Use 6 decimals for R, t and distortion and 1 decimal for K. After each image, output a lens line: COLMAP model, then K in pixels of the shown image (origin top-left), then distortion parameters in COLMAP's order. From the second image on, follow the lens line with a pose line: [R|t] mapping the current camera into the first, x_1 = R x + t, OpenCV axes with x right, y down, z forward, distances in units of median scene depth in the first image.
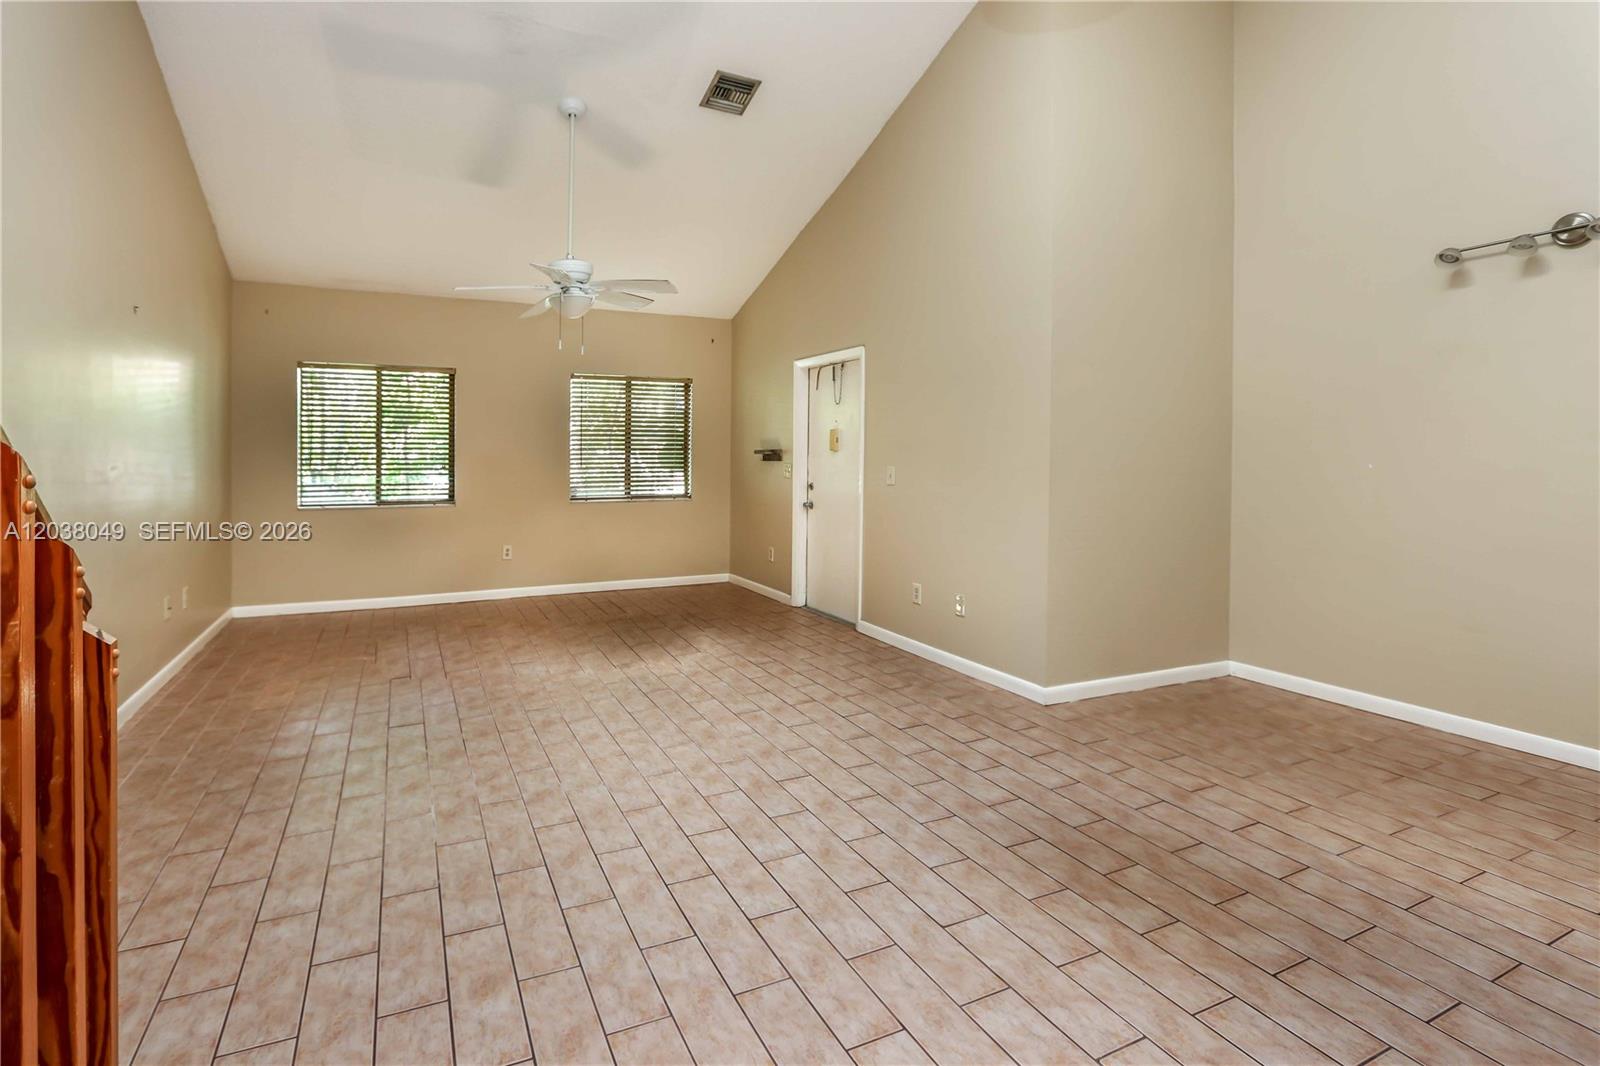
lens RADIAL K [[751.4, 0, 761.3], [0, 751.4, 456.6], [0, 0, 1]] dist [-0.016261, 0.001300]
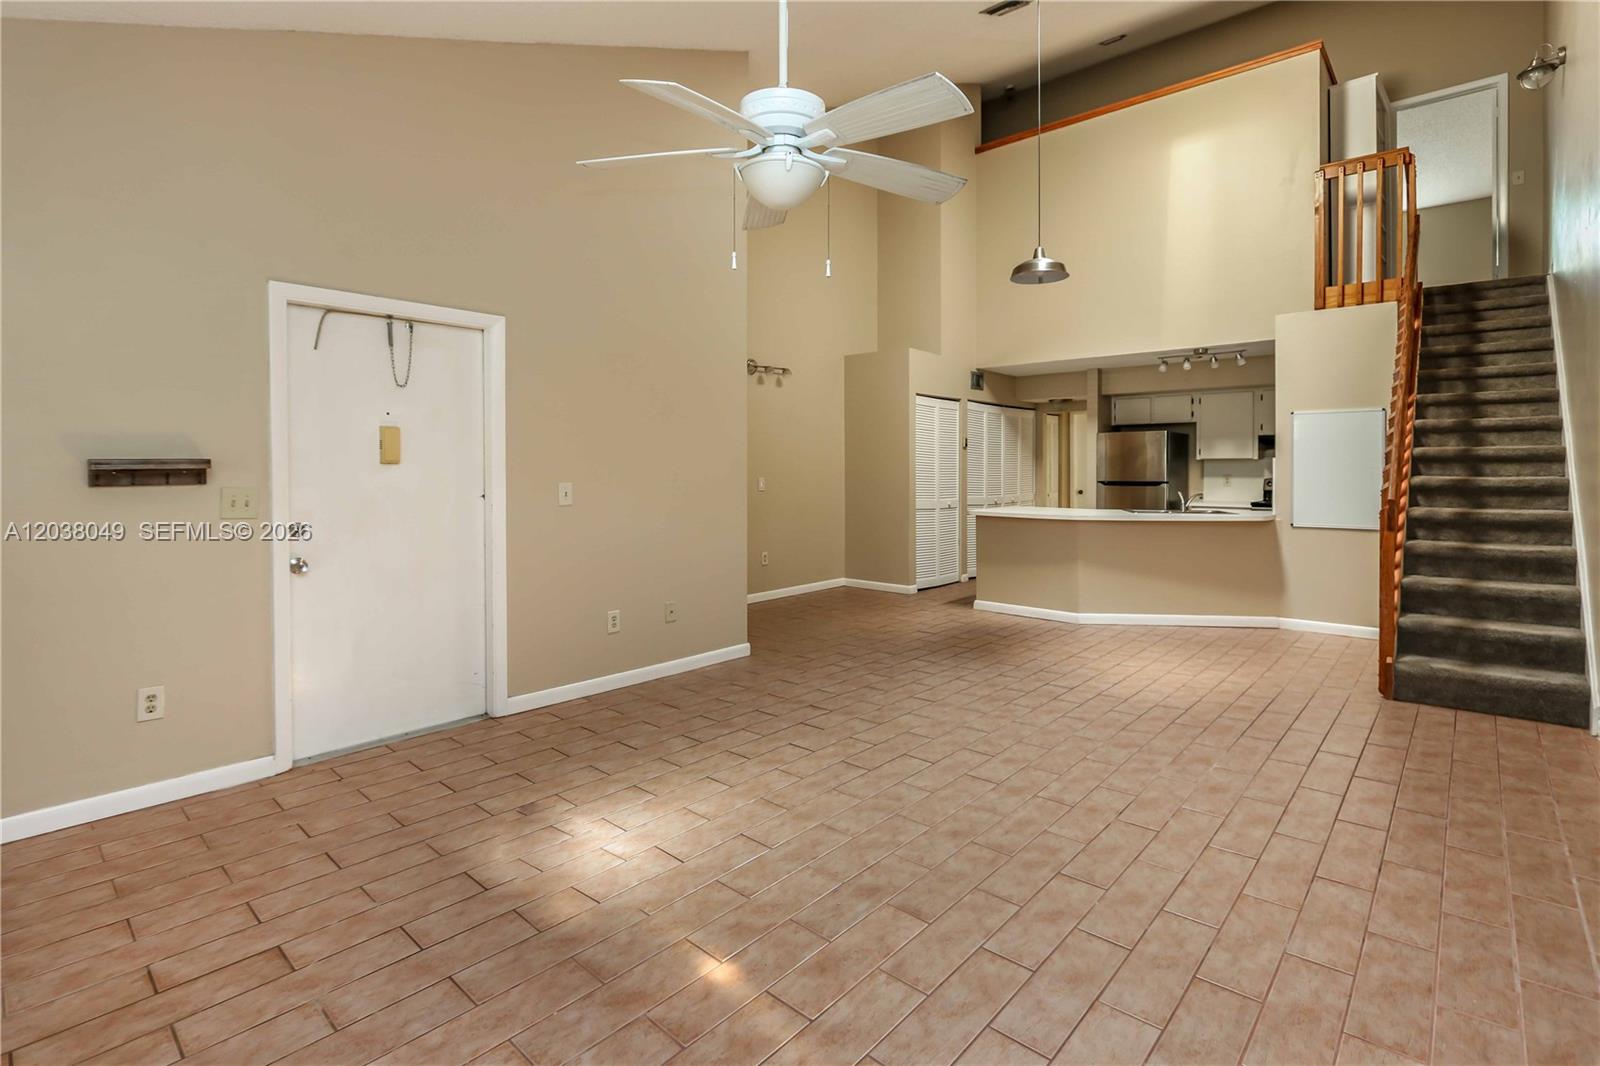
lens RADIAL K [[751.4, 0, 796.4], [0, 751.4, 492.8], [0, 0, 1]] dist [-0.016261, 0.001300]
pose [[-0.374828, -0.033951, 0.926473, -1.069719], [0.003711, 0.999266, 0.038120, -0.010274], [-0.927087, 0.017727, -0.374427, 1.717651]]
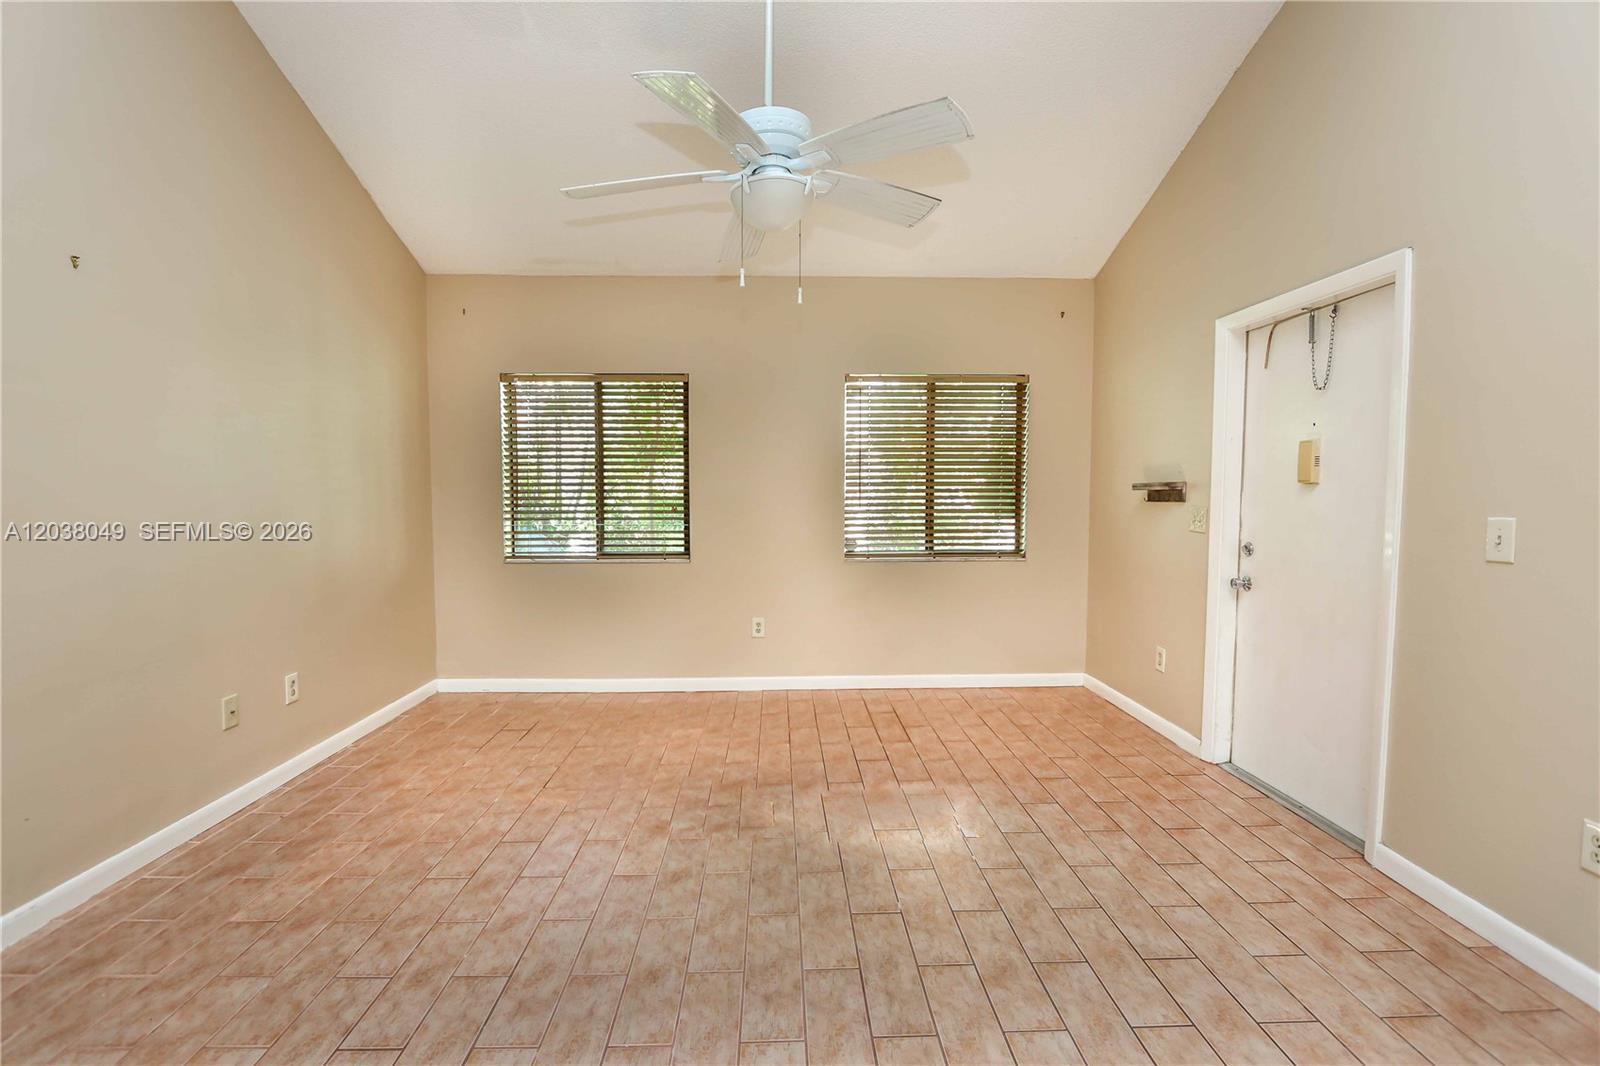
lens RADIAL K [[751.4, 0, 802.0], [0, 751.4, 511.4], [0, 0, 1]] dist [-0.016261, 0.001300]
pose [[0.916260, 0.008283, -0.400497, -0.025427], [0.001839, 0.999689, 0.024882, -0.003983], [0.400579, -0.023535, 0.915960, 0.743422]]
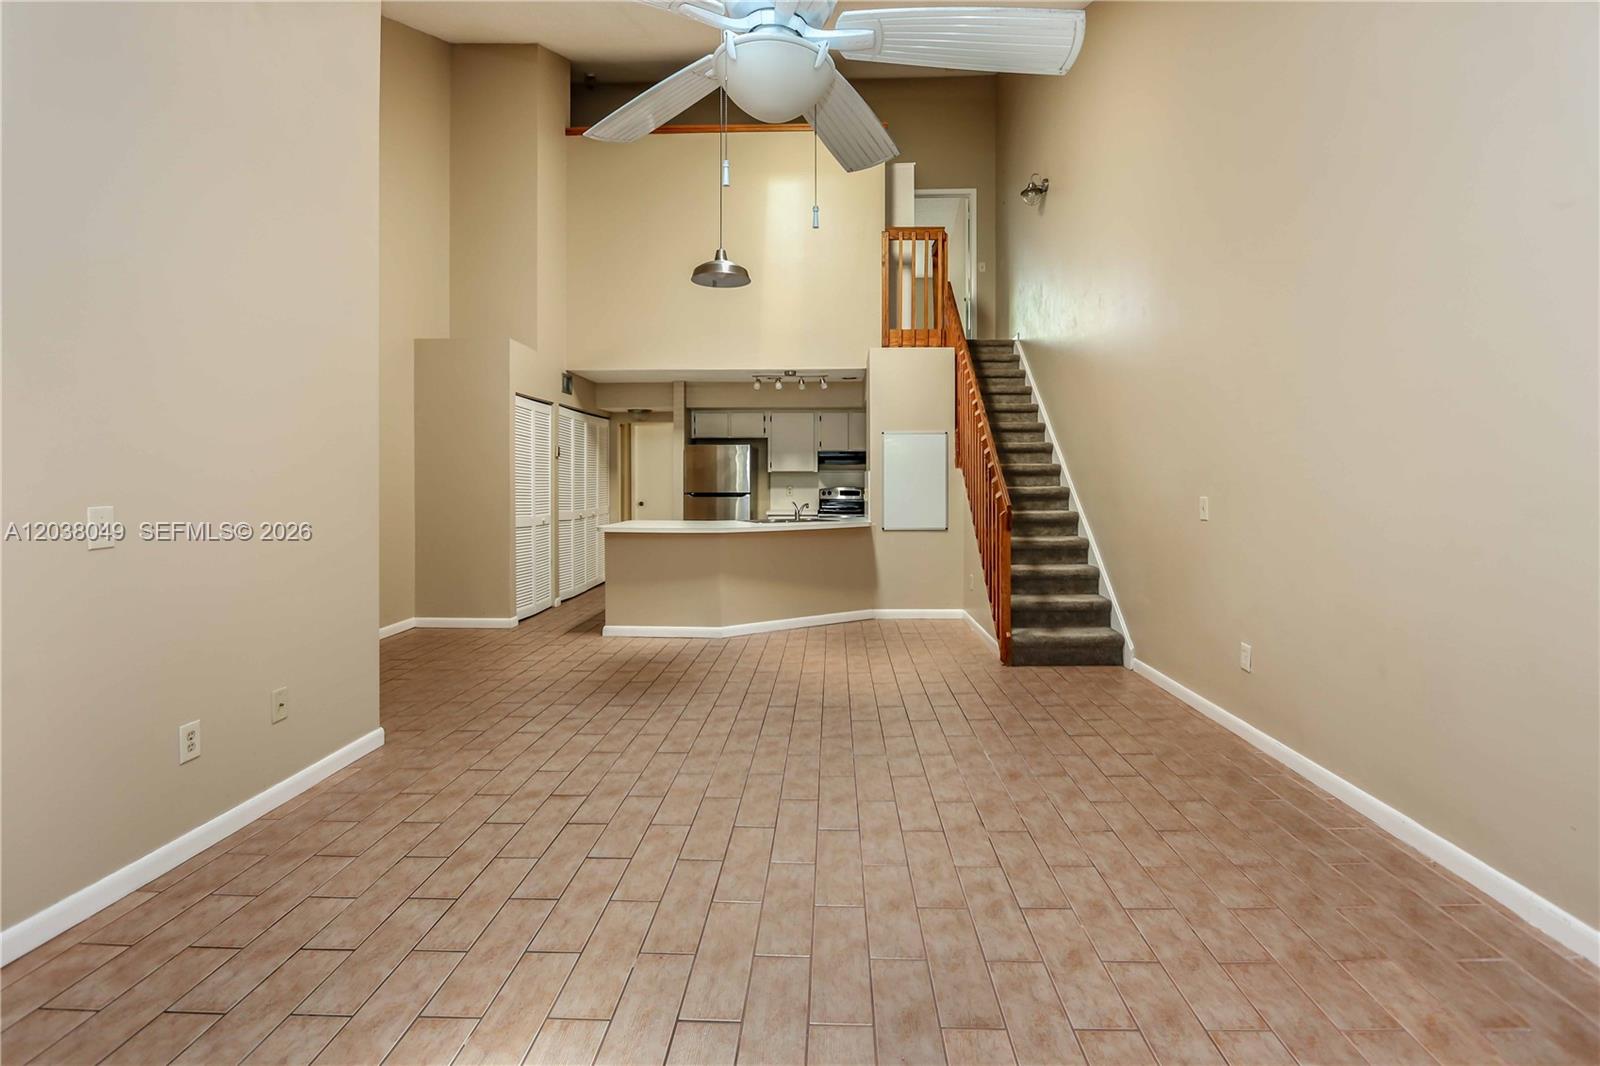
lens RADIAL K [[751.4, 0, 806.7], [0, 751.4, 491.5], [0, 0, 1]] dist [-0.016261, 0.001300]
pose [[-0.886155, -0.011427, 0.463248, -0.634503], [-0.001727, 0.999770, 0.021358, -0.009062], [-0.463386, 0.018127, -0.885971, 1.910609]]
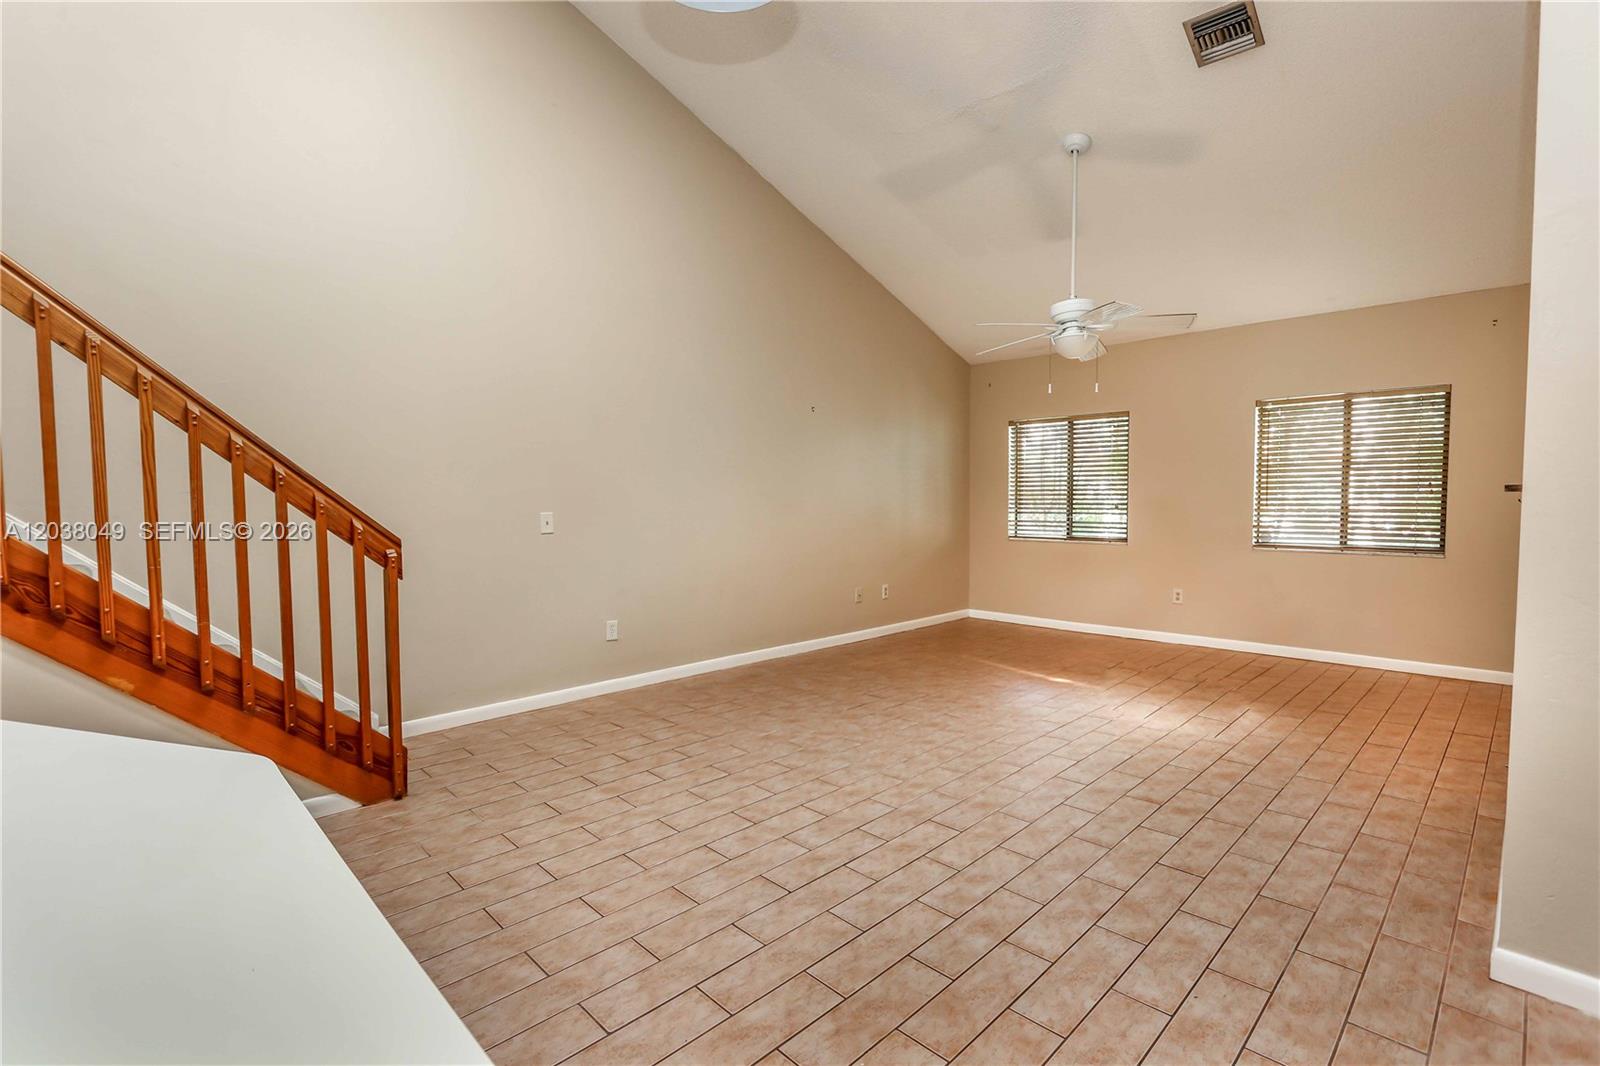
lens RADIAL K [[751.4, 0, 804.6], [0, 751.4, 524.1], [0, 0, 1]] dist [-0.016261, 0.001300]
pose [[0.336959, 0.031052, -0.941007, 0.832609], [0.003290, 0.999411, 0.034158, 0.001335], [0.941514, -0.014605, 0.336658, 0.470440]]
